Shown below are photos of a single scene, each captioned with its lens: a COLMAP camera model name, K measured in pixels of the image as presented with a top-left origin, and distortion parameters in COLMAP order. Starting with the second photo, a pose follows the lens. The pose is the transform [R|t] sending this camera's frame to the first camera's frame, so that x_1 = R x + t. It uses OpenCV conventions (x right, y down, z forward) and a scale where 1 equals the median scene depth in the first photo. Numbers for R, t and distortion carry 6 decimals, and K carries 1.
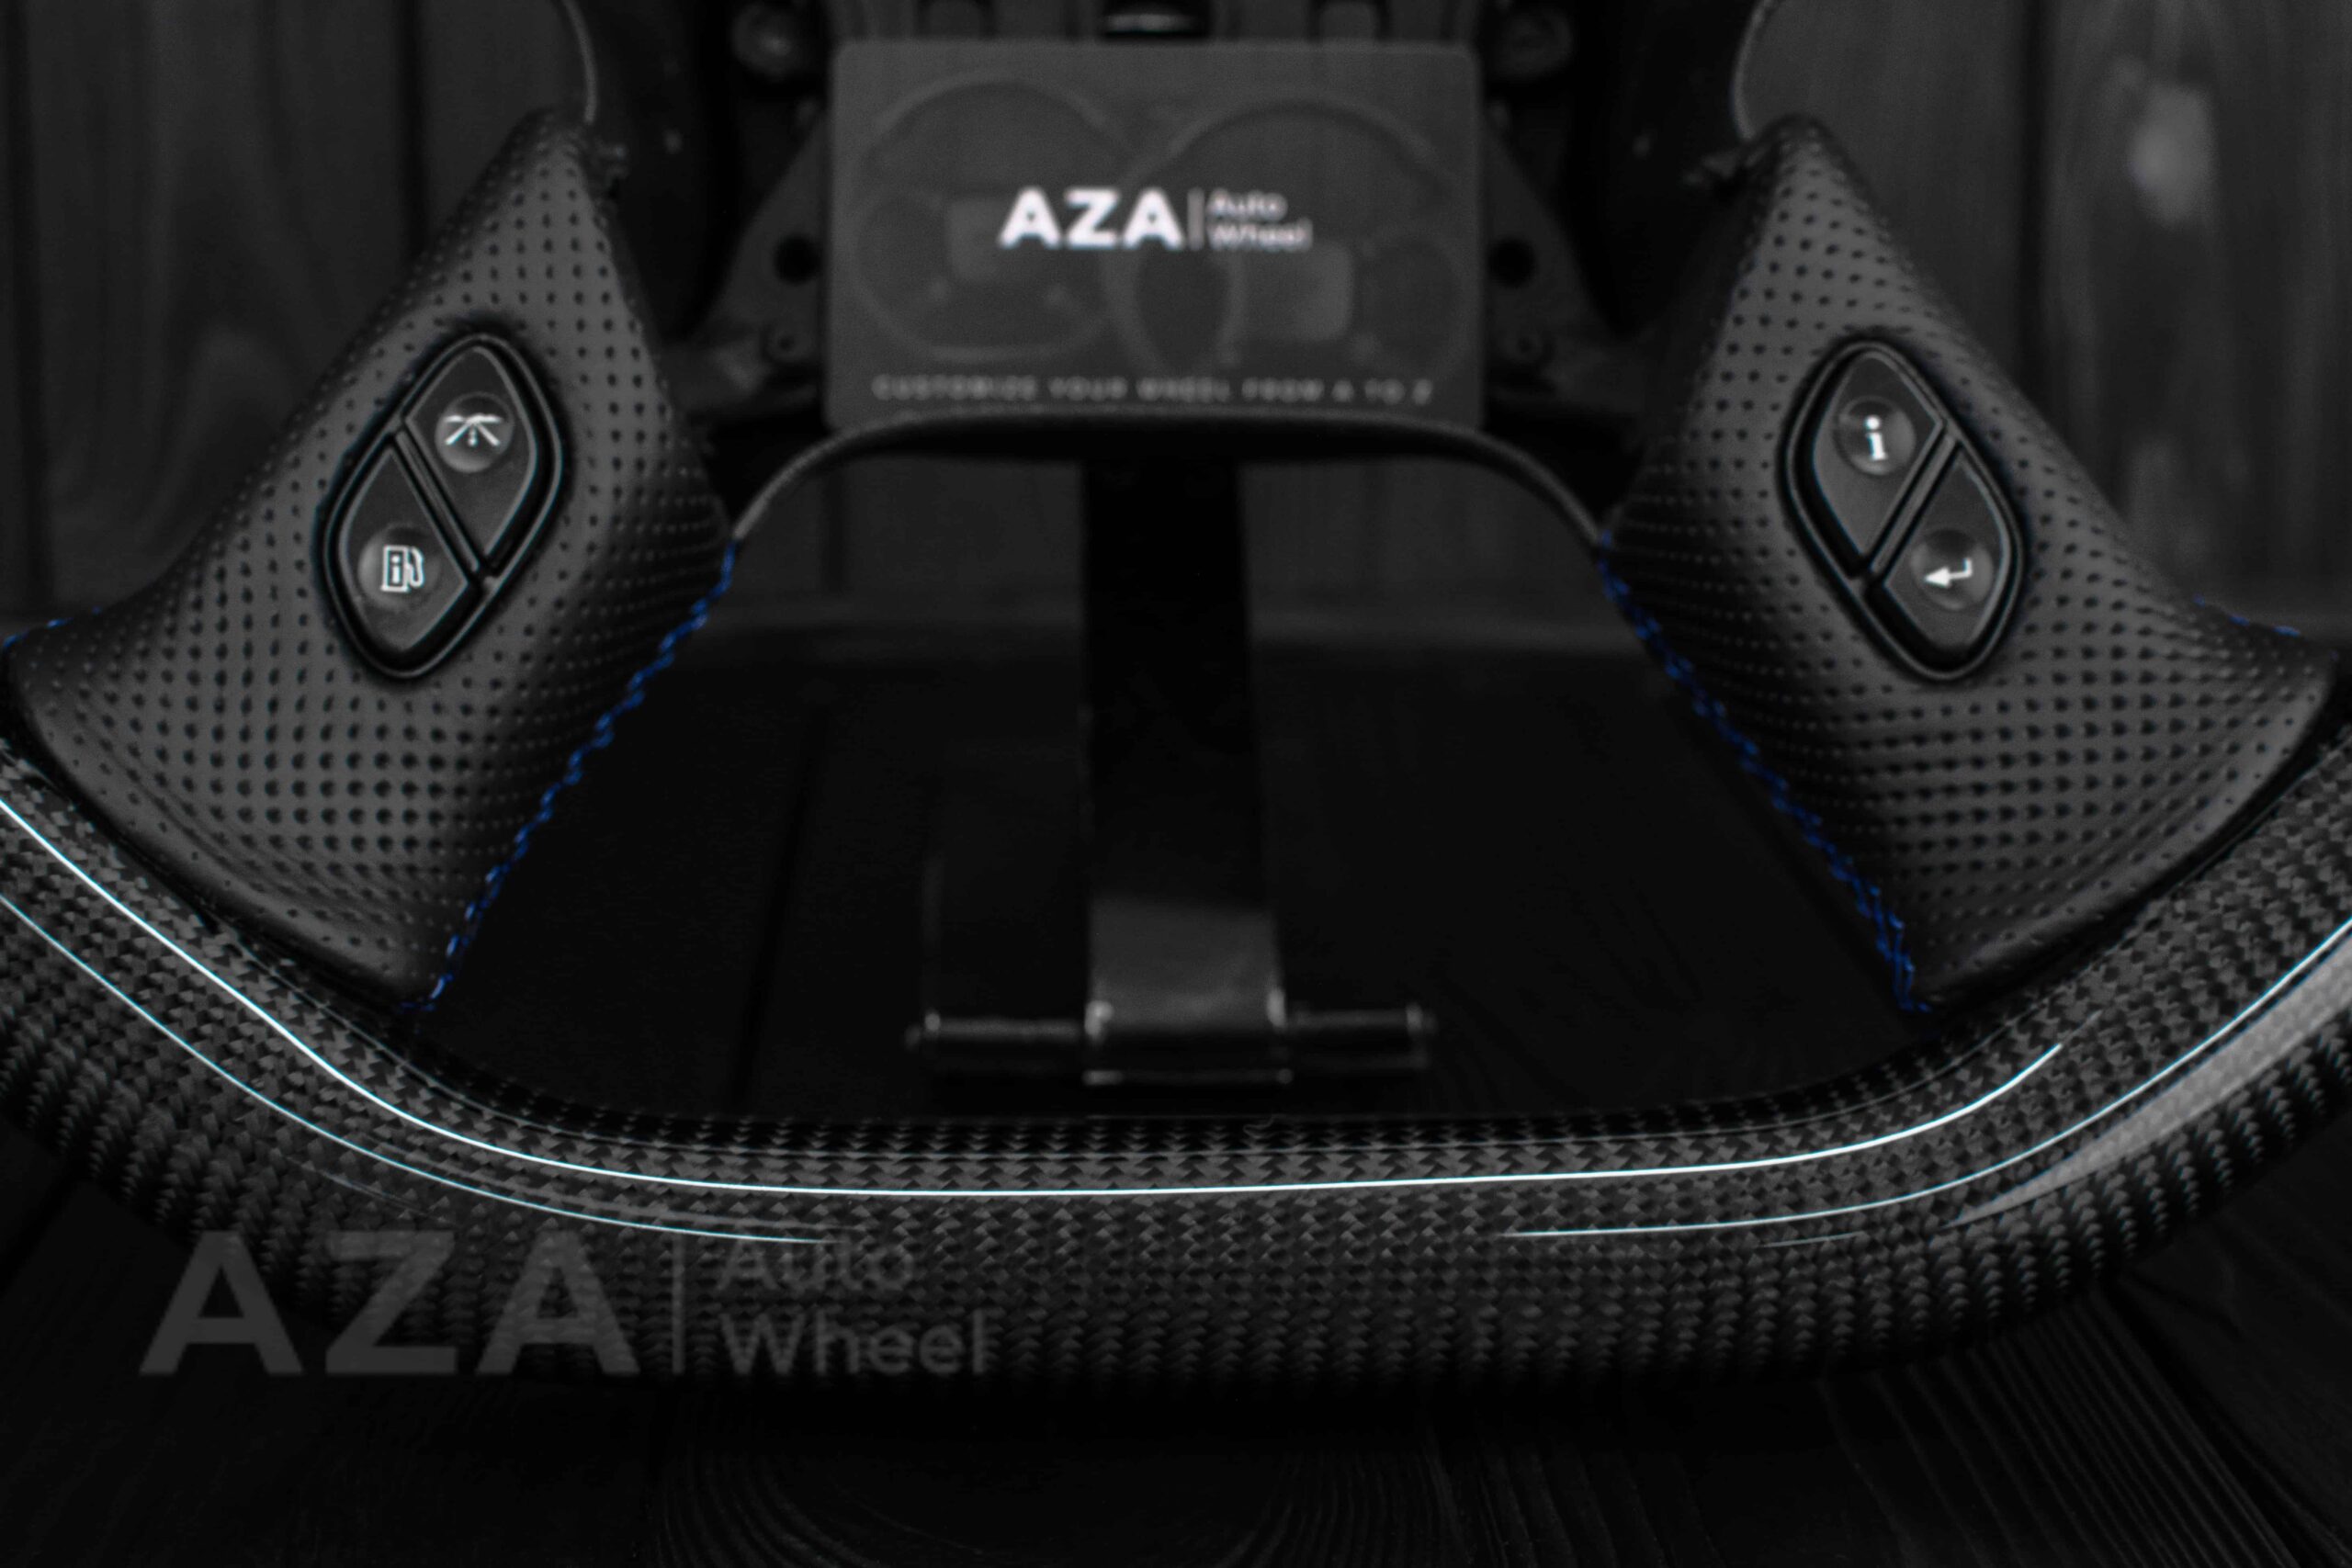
lens RADIAL K [[3656.0, 0, 1112.6], [0, 3656.0, 754.7], [0, 0, 1]] dist [-0.167925, 0.000000]
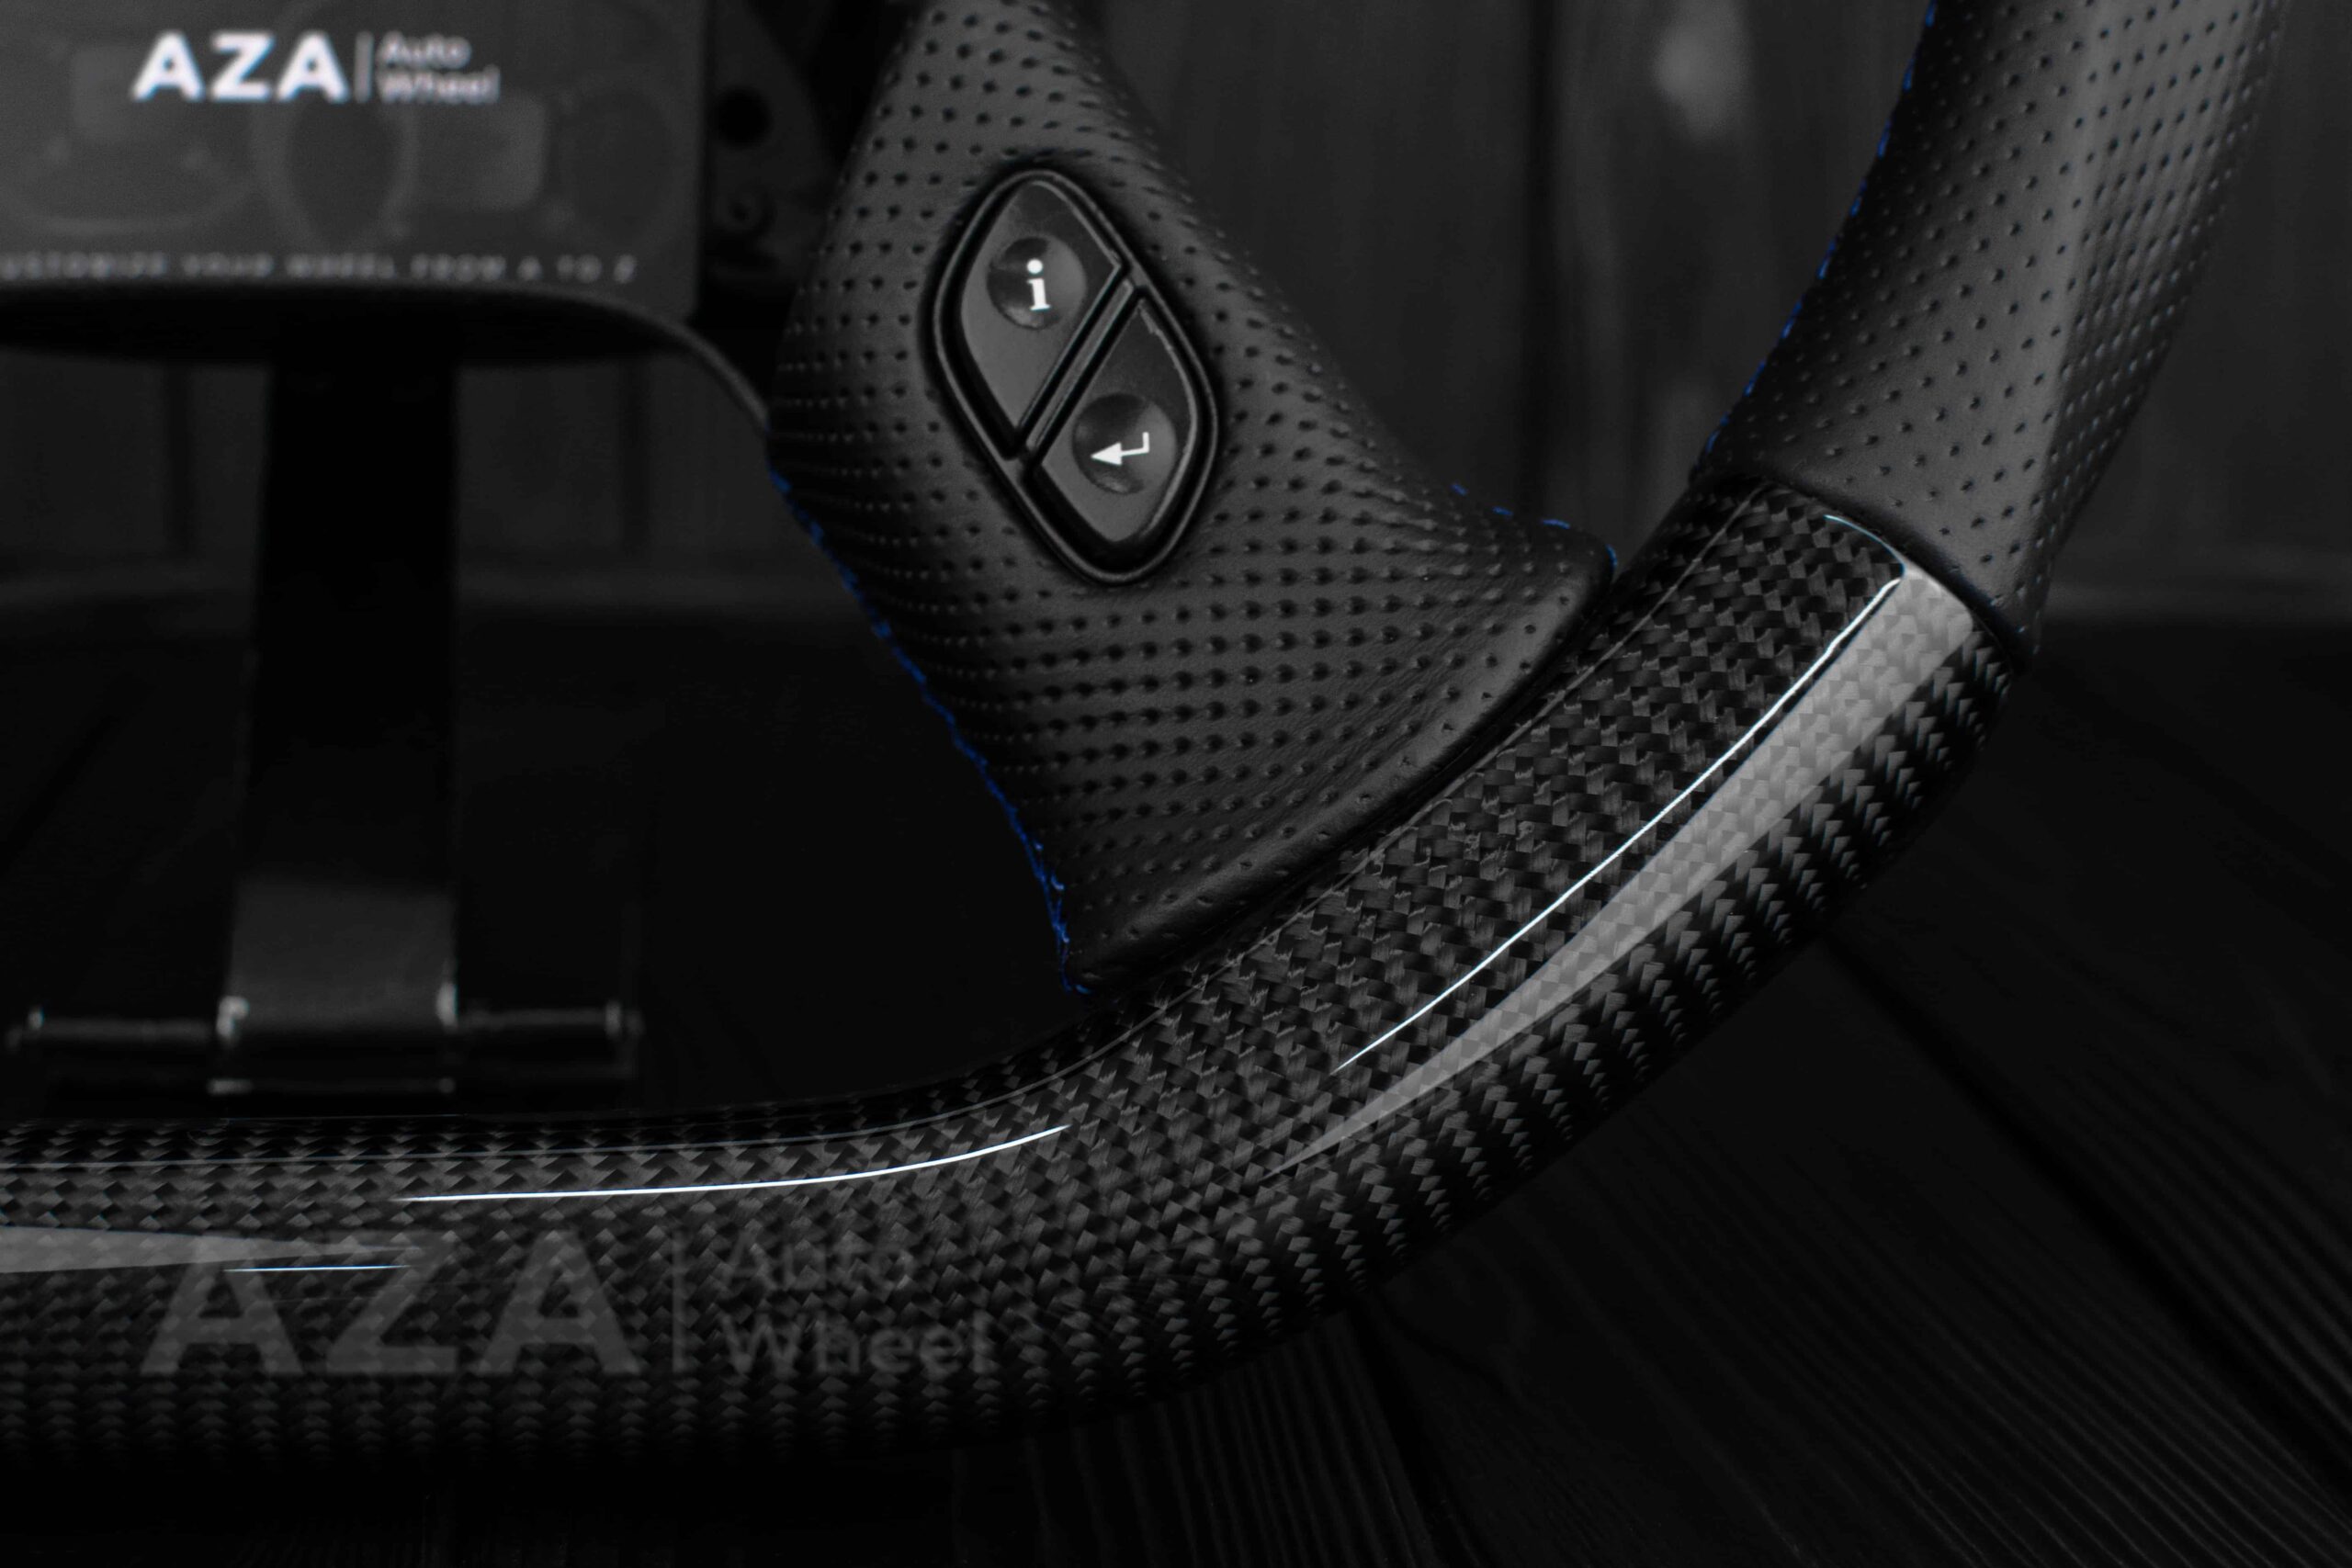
lens RADIAL K [[3656.0, 0, 1268.0], [0, 3656.0, 797.6], [0, 0, 1]] dist [-0.167925, 0.000000]
pose [[0.997604, -0.000204, 0.069178, 0.208404], [0.000650, 0.999979, -0.006425, 0.032696], [-0.069175, 0.006455, 0.997584, 0.190005]]
